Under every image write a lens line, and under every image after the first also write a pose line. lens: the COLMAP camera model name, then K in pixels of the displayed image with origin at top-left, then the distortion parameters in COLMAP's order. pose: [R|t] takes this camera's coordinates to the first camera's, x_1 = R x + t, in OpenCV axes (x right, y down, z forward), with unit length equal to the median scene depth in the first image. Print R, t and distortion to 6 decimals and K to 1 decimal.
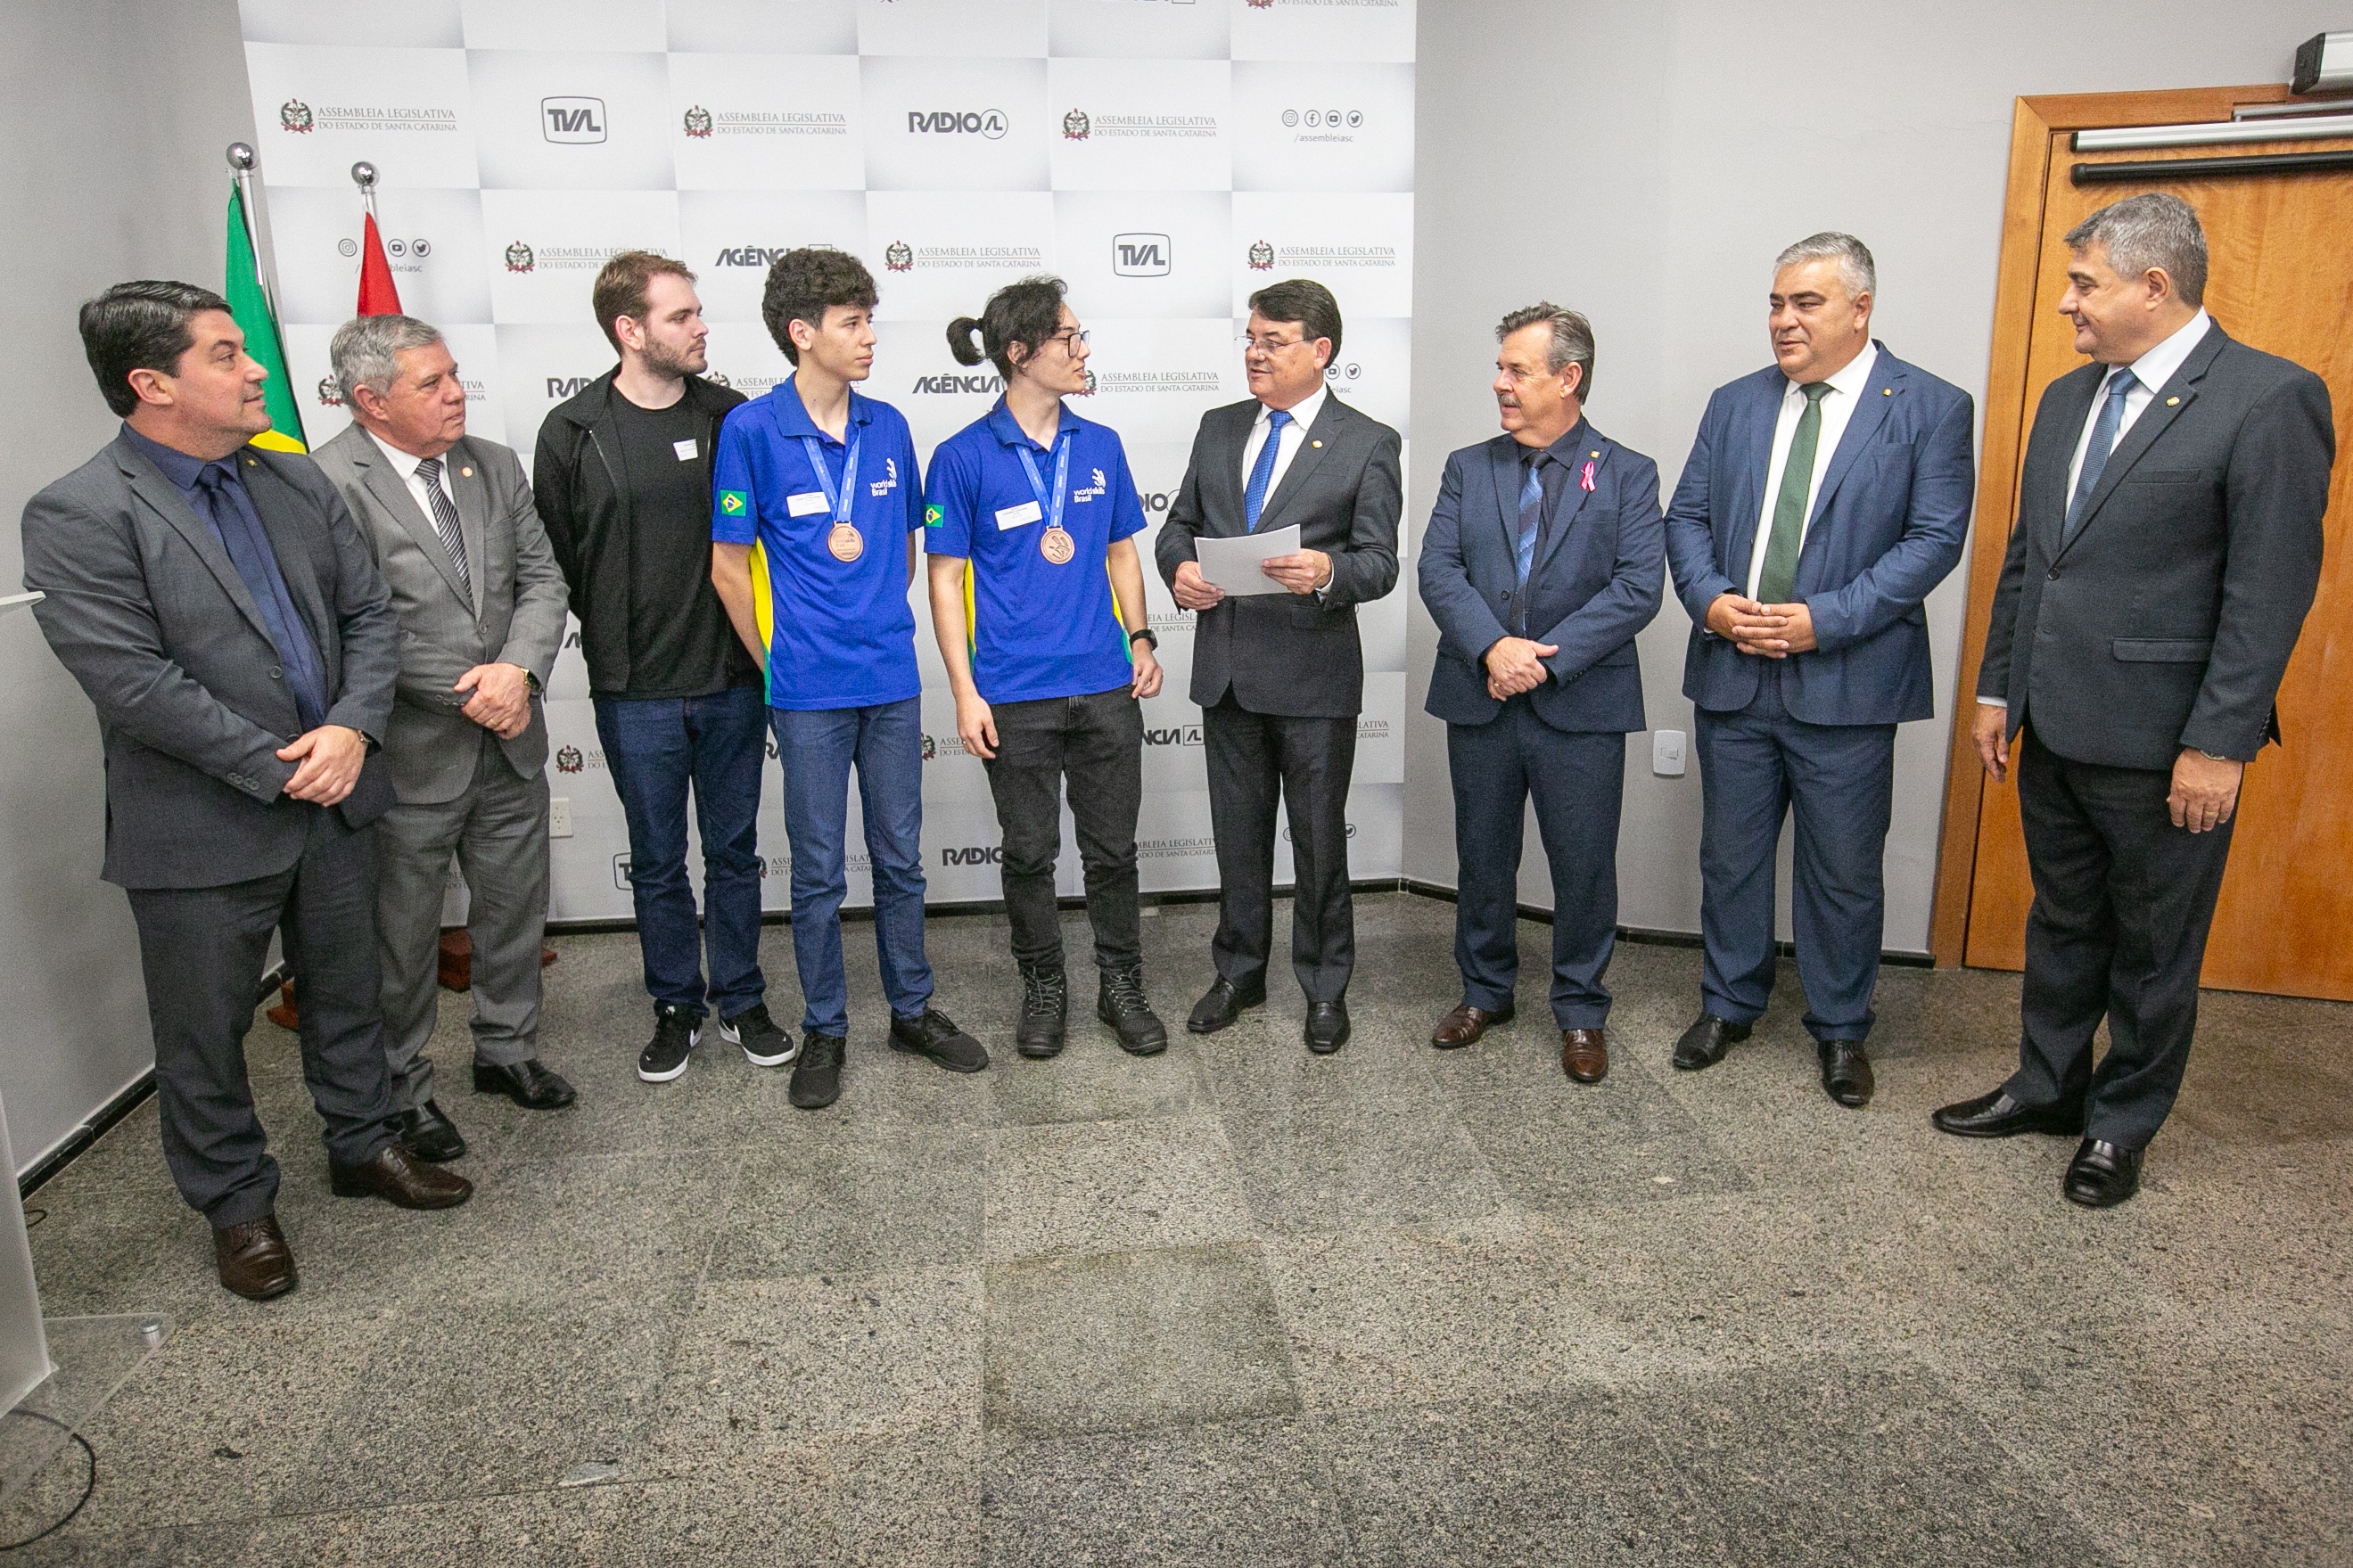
lens RADIAL K [[1547.9, 0, 1210.0], [0, 1547.9, 778.4], [0, 0, 1]] dist [0.031217, 0.013379]
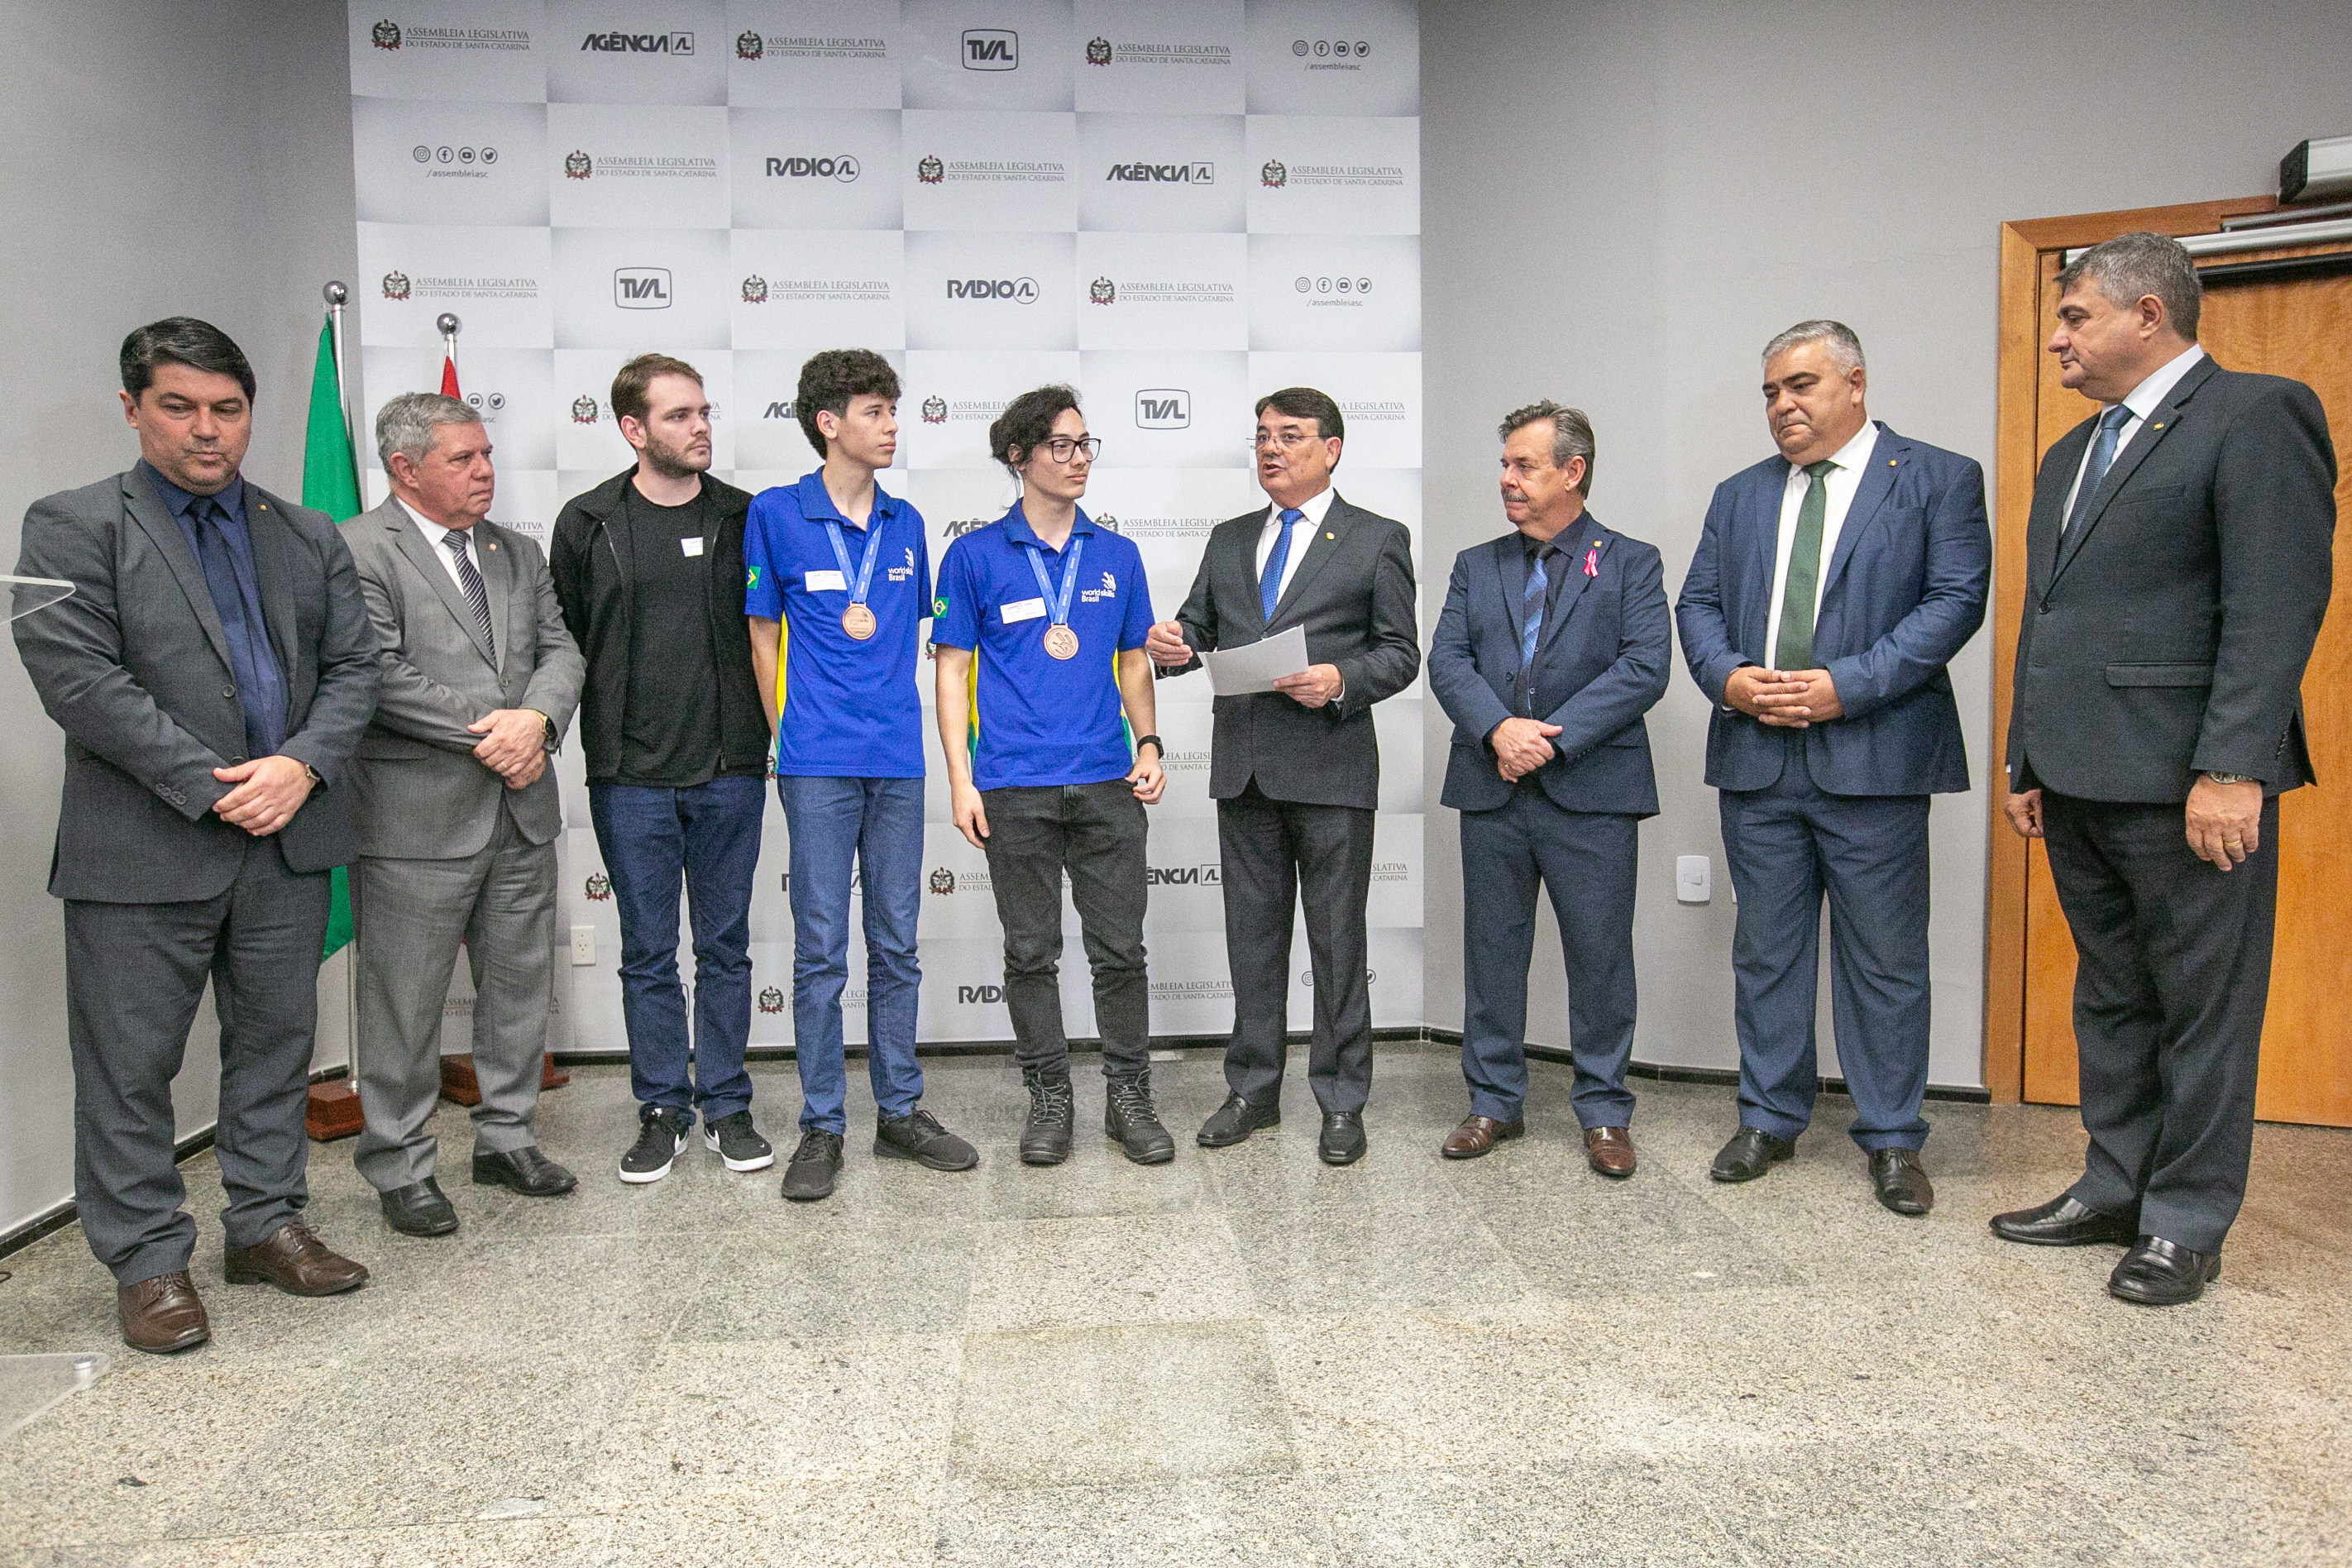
lens RADIAL K [[1486.0, 0, 1169.1], [0, 1486.0, 789.3], [0, 0, 1]] dist [0.027358, 0.020586]
pose [[0.998580, 0.001902, -0.053236, 0.021291], [-0.010780, 0.985900, -0.166989, 0.122236], [0.052168, 0.167325, 0.984521, 0.062538]]
